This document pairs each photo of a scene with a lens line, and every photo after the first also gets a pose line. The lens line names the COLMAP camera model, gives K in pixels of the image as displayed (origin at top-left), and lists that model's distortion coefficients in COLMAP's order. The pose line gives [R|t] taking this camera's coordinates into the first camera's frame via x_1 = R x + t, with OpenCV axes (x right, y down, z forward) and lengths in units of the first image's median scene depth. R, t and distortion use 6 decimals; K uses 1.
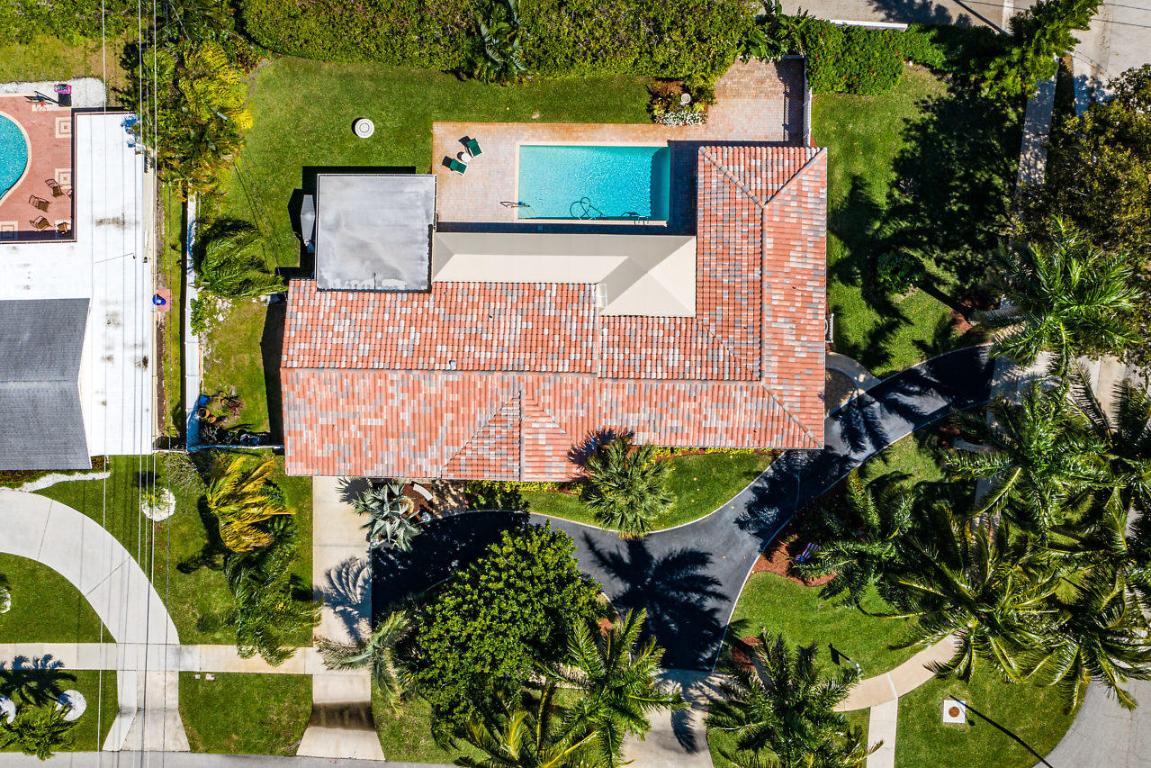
lens RADIAL K [[922.5, 0, 575.5], [0, 922.5, 384.0], [0, 0, 1]] dist [-0.031292, 0.007409]
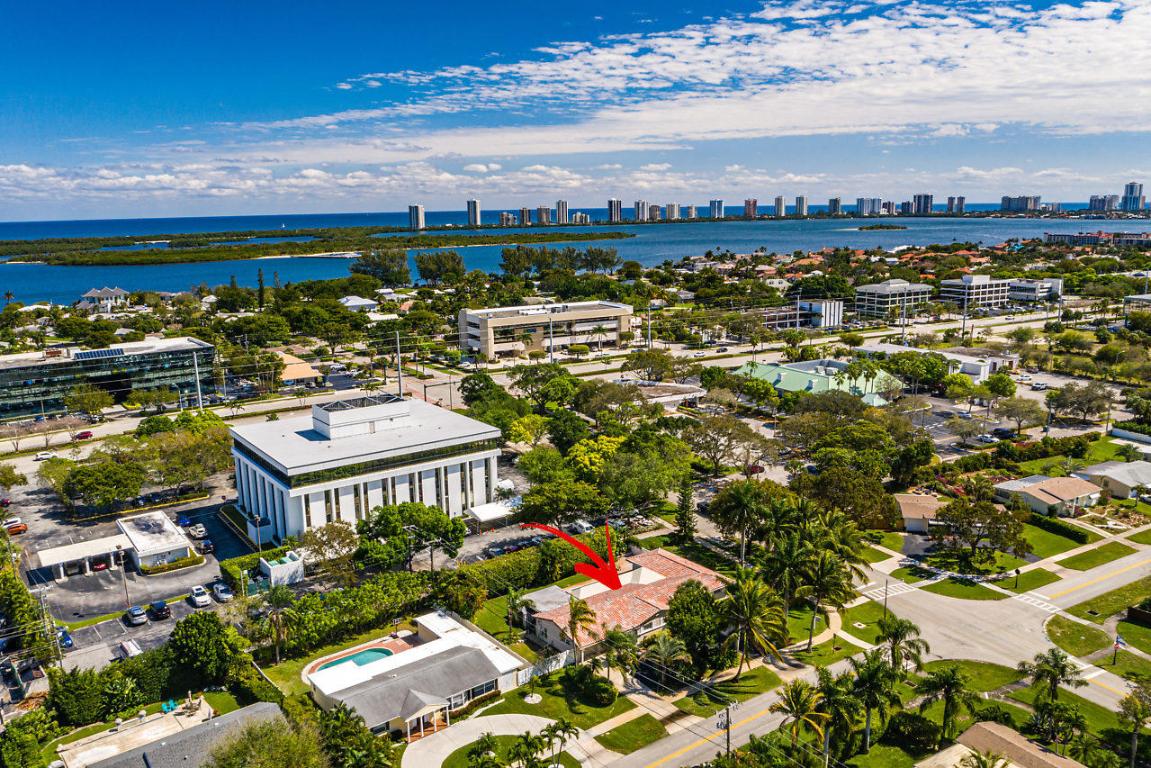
lens RADIAL K [[922.5, 0, 575.5], [0, 922.5, 384.0], [0, 0, 1]] dist [-0.031292, 0.007409]
pose [[0.790014, -0.099589, 0.604947, -1.550868], [0.612442, 0.173521, -0.771236, 1.638120], [-0.028165, 0.979782, 0.198077, -0.066433]]
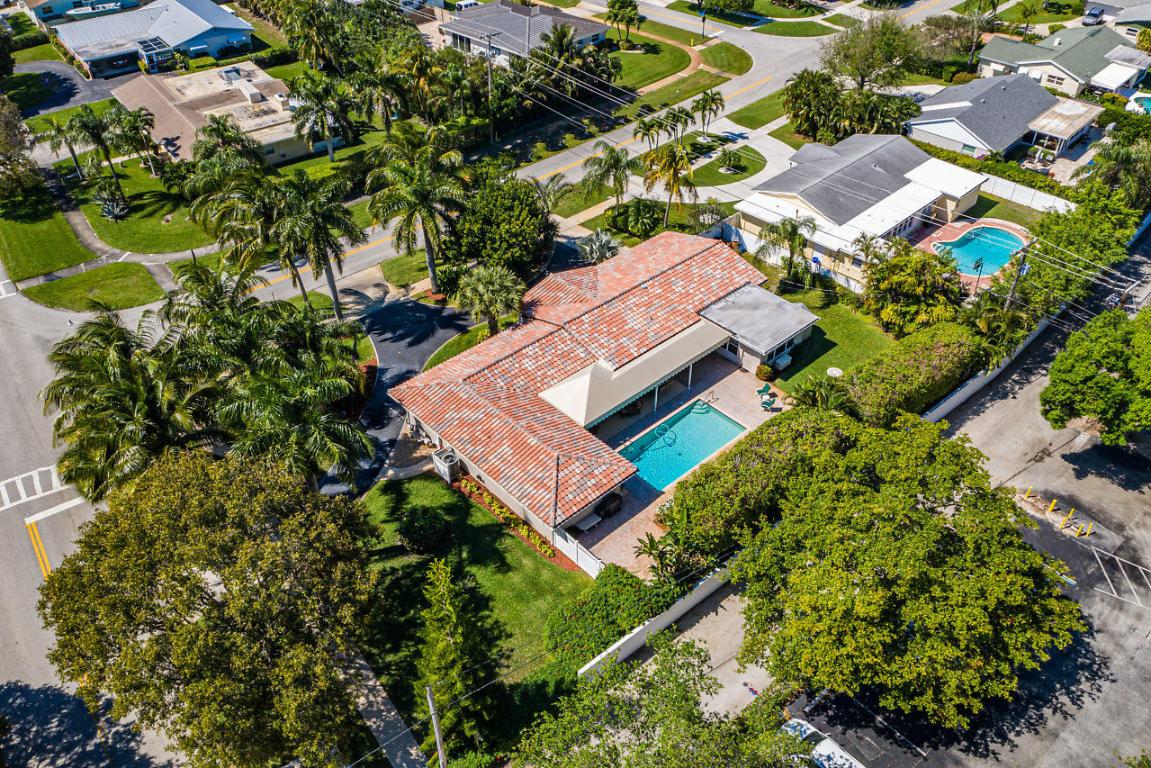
lens RADIAL K [[922.5, 0, 575.5], [0, 922.5, 384.0], [0, 0, 1]] dist [-0.031292, 0.007409]
pose [[-0.722685, 0.460081, -0.515802, 0.677316], [-0.690150, -0.439661, 0.574796, -0.759209], [0.037675, 0.771377, 0.635262, 0.208214]]
